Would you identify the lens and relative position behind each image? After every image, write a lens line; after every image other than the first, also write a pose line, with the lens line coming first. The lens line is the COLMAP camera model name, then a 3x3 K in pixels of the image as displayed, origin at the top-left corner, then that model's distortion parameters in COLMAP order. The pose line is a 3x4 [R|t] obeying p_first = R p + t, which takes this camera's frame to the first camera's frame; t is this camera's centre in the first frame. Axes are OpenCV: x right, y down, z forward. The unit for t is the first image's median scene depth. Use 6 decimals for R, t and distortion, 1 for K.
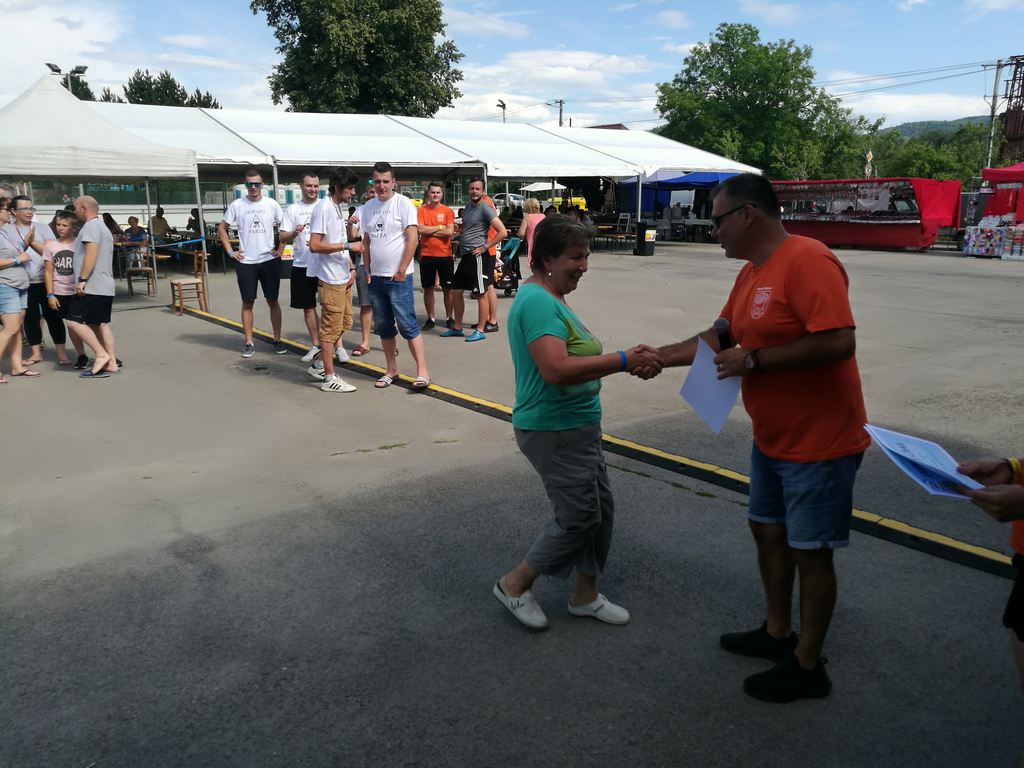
lens RADIAL K [[808.7, 0, 516.0], [0, 808.7, 382.9], [0, 0, 1]] dist [-0.029288, 0.060599]
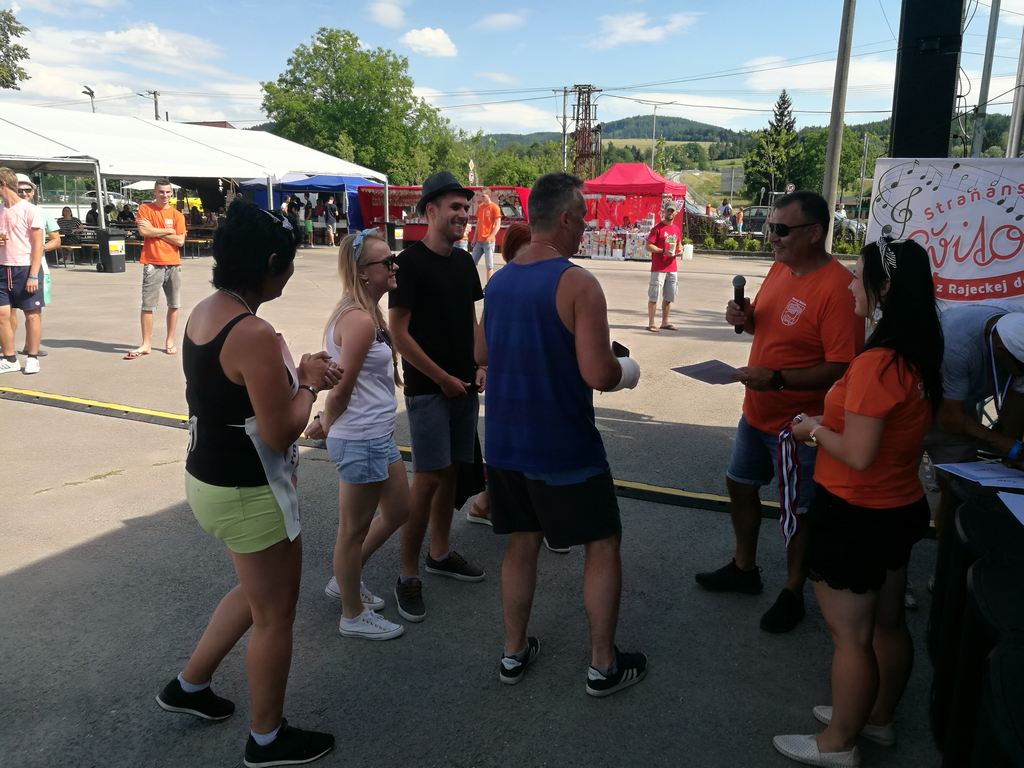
lens RADIAL K [[812.3, 0, 515.3], [0, 812.3, 380.5], [0, 0, 1]] dist [-0.036749, 0.063714]
pose [[0.893887, -0.080212, 0.441057, -0.031508], [0.082564, 0.996489, 0.013892, -0.000528], [-0.440623, 0.023998, 0.897372, -0.007596]]
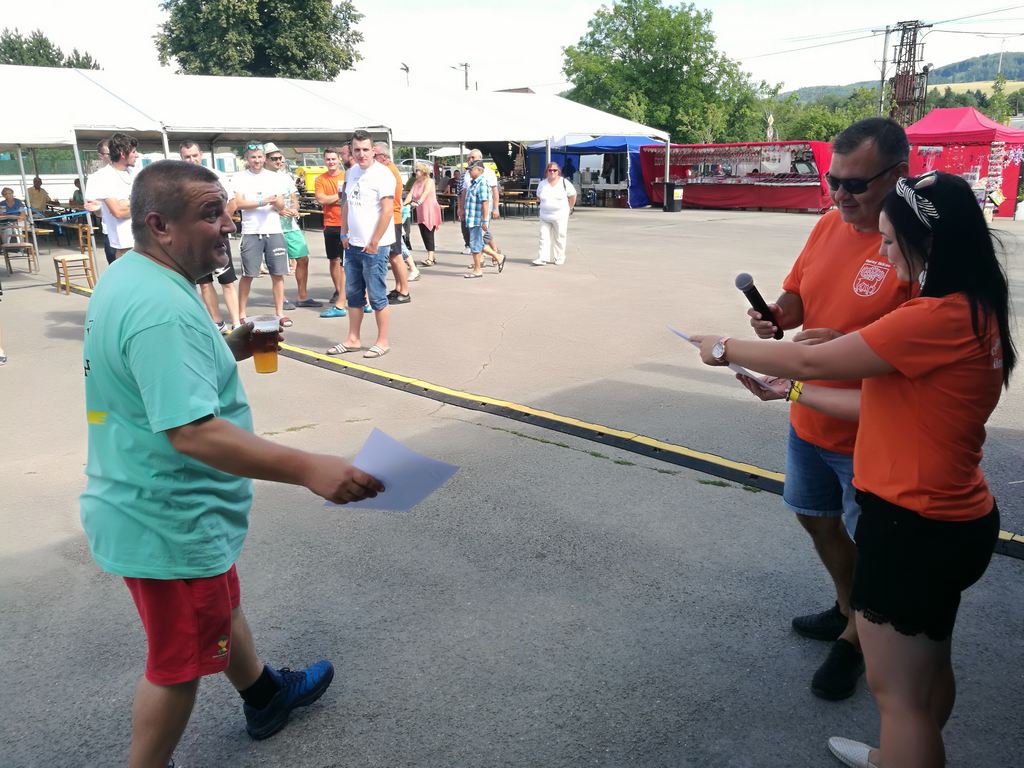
lens RADIAL K [[815.0, 0, 512.3], [0, 815.0, 377.7], [0, 0, 1]] dist [-0.031107, 0.058864]
pose [[0.994391, -0.035621, 0.099590, 0.000482], [0.032410, 0.998907, 0.033681, -0.000981], [-0.100681, -0.030264, 0.994458, 0.004436]]
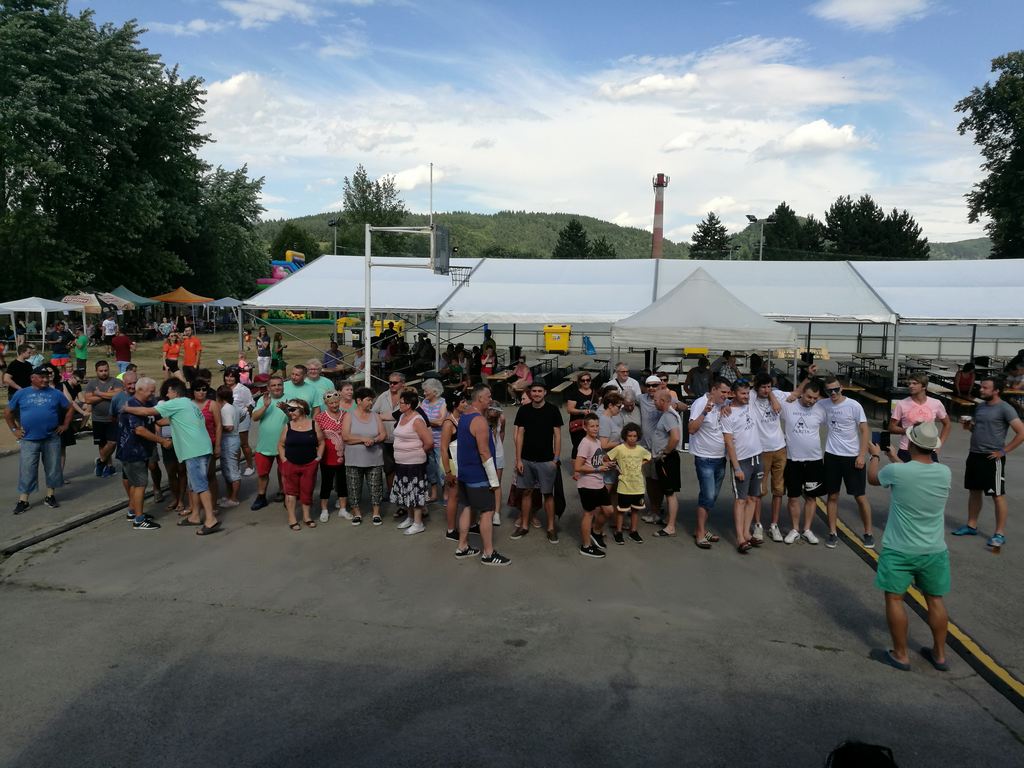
lens RADIAL K [[808.7, 0, 516.0], [0, 808.7, 382.9], [0, 0, 1]] dist [-0.029288, 0.060599]
pose [[0.694293, 0.084967, -0.714659, 0.077914], [-0.175614, 0.982991, -0.053740, -0.036596], [0.697937, 0.162816, 0.697406, -0.042370]]
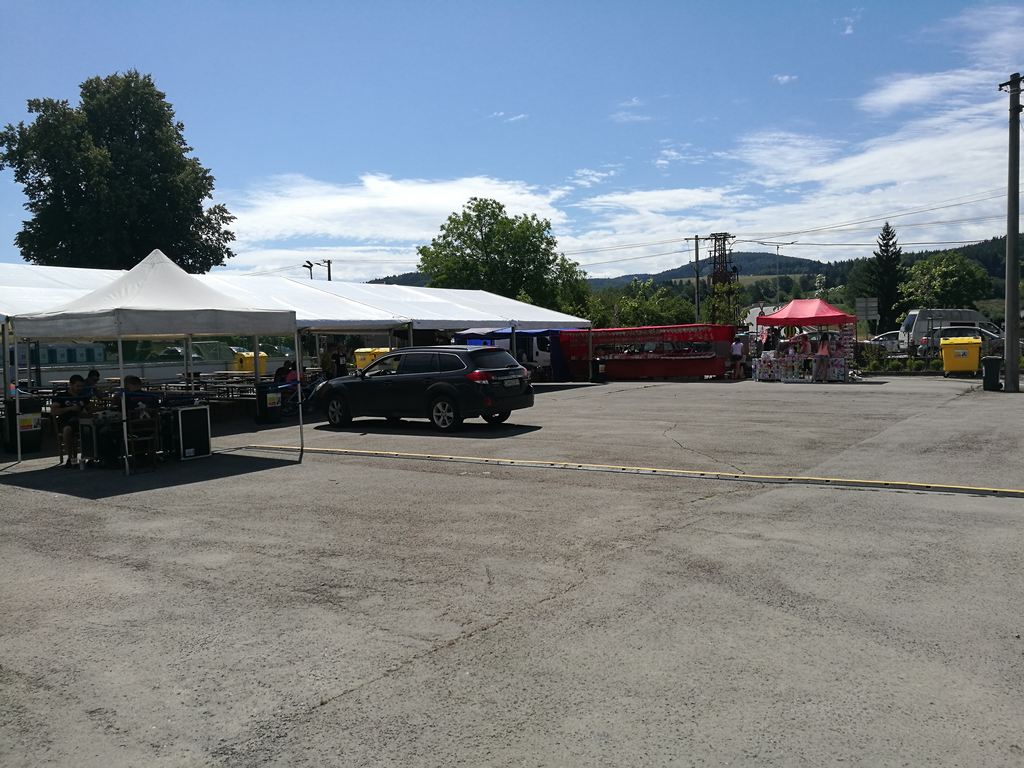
lens RADIAL K [[790.0, 0, 515.2], [0, 790.0, 393.4], [0, 0, 1]] dist [0.010780, 0.003729]
pose [[0.939749, -0.046808, 0.338644, -0.240939], [0.102702, 0.983480, -0.149063, 0.017194], [-0.326073, 0.174861, 0.929032, -0.079440]]
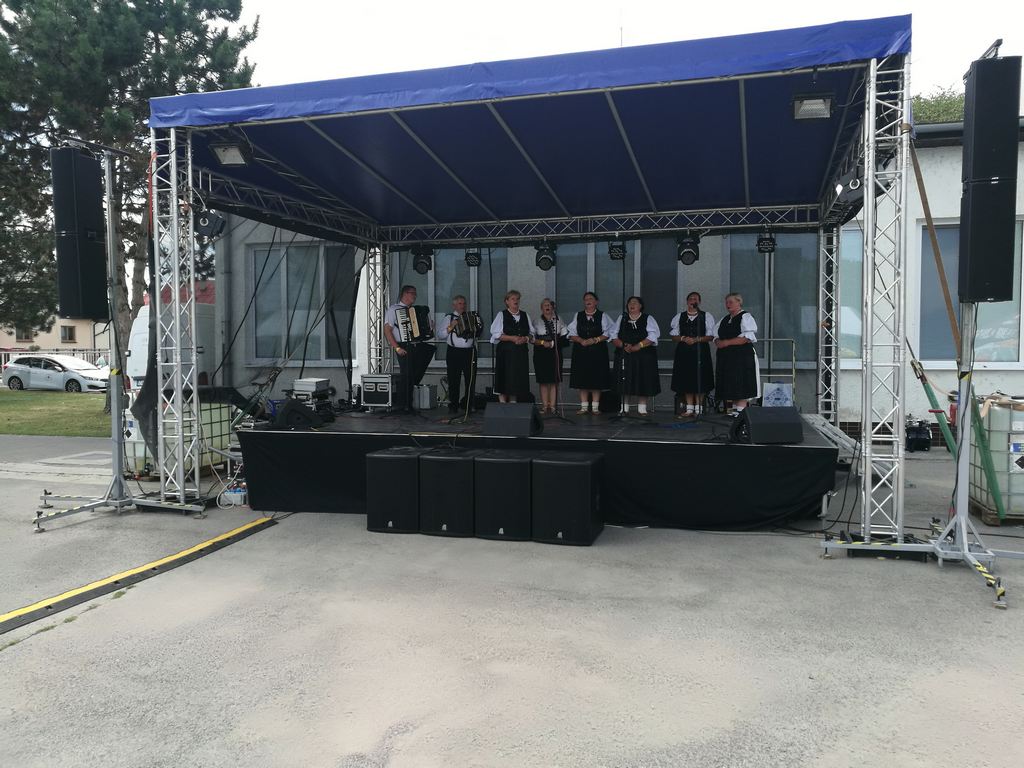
lens RADIAL K [[815.0, 0, 512.3], [0, 815.0, 377.7], [0, 0, 1]] dist [-0.031107, 0.058864]
pose [[-0.567837, -0.026208, 0.822724, -0.193064], [0.182329, 0.970660, 0.156763, -0.046603], [-0.802694, 0.239022, -0.546399, 0.204967]]
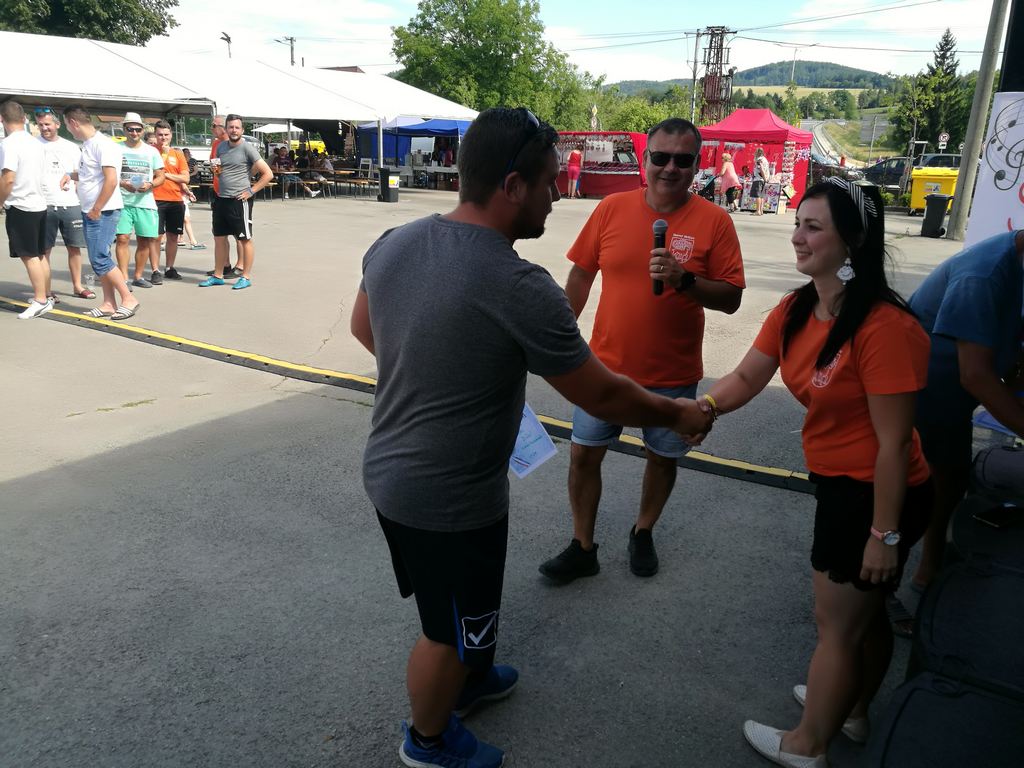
lens RADIAL K [[817.2, 0, 516.7], [0, 817.2, 365.3], [0, 0, 1]] dist [-0.042318, 0.079998]
pose [[0.951743, -0.051416, 0.302560, -0.004361], [0.039179, 0.998155, 0.046379, 0.002026], [-0.304386, -0.032287, 0.952001, -0.007903]]
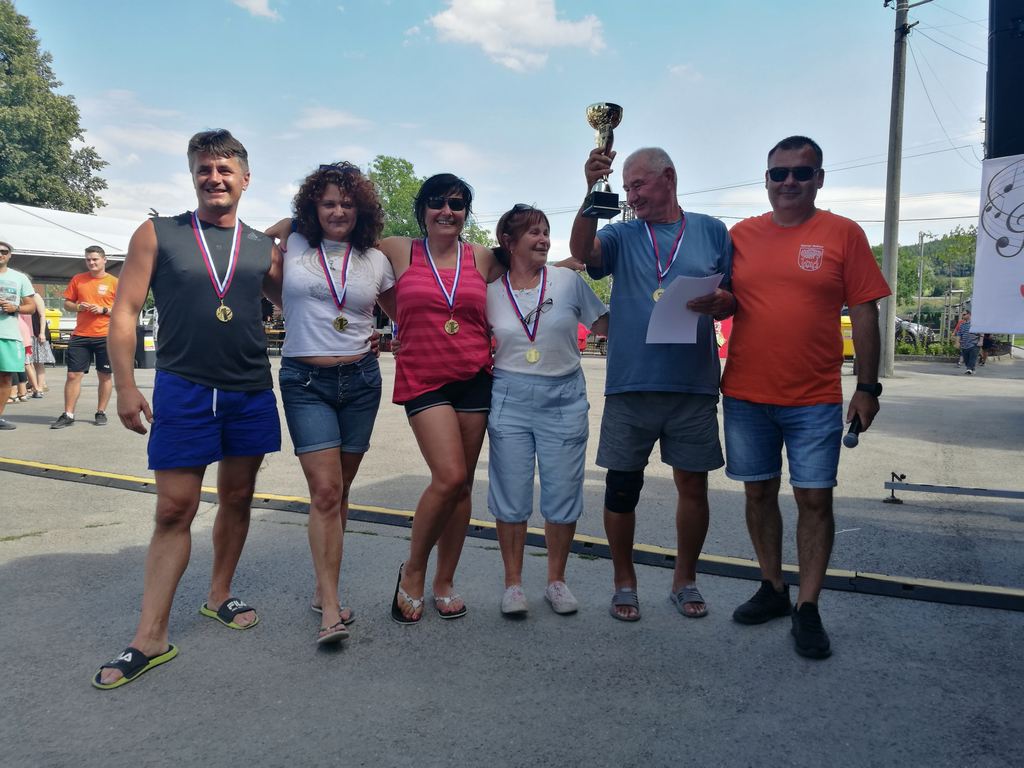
lens RADIAL K [[808.7, 0, 516.0], [0, 808.7, 382.9], [0, 0, 1]] dist [-0.029288, 0.060599]
pose [[0.919161, -0.018101, 0.393467, -0.006137], [0.077237, 0.987833, -0.134985, 0.017793], [-0.386236, 0.154463, 0.909375, 0.031170]]
